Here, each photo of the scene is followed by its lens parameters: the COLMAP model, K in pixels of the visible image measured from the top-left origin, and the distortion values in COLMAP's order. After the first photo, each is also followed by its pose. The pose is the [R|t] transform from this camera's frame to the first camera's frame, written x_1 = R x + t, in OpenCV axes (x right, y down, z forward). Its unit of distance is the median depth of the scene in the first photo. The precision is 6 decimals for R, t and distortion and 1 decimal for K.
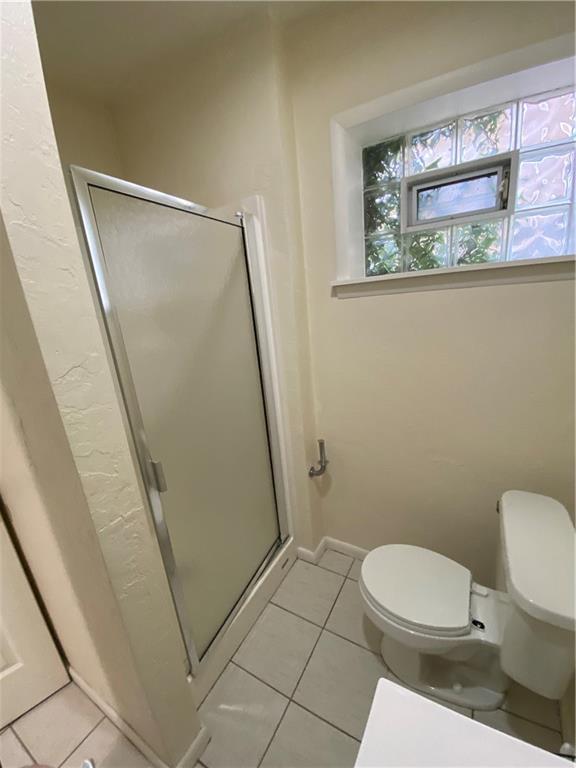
lens RADIAL K [[311.3, 0, 288.0], [0, 311.3, 384.0], [0, 0, 1]] dist [0.017475, -0.018358]
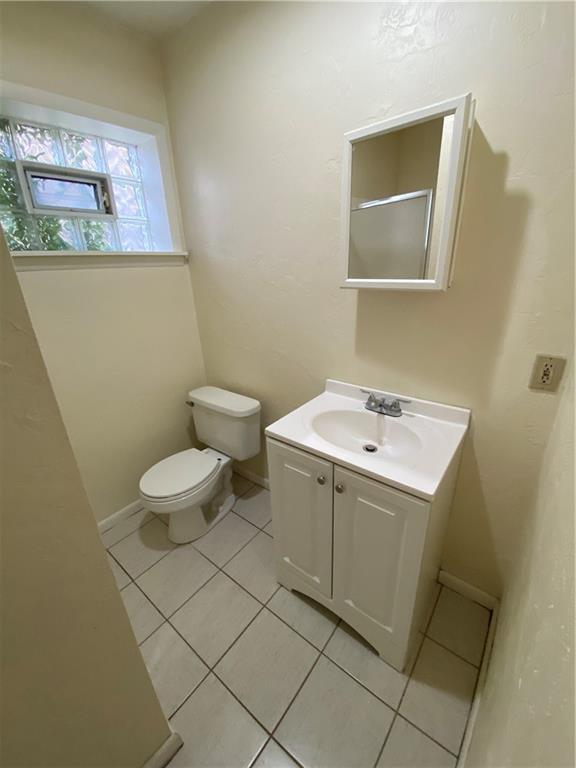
lens RADIAL K [[311.3, 0, 288.0], [0, 311.3, 384.0], [0, 0, 1]] dist [0.017475, -0.018358]
pose [[0.157108, -0.270054, 0.949941, -0.717566], [0.286945, 0.932872, 0.217745, 0.079220], [-0.944976, 0.238371, 0.224052, 0.102602]]
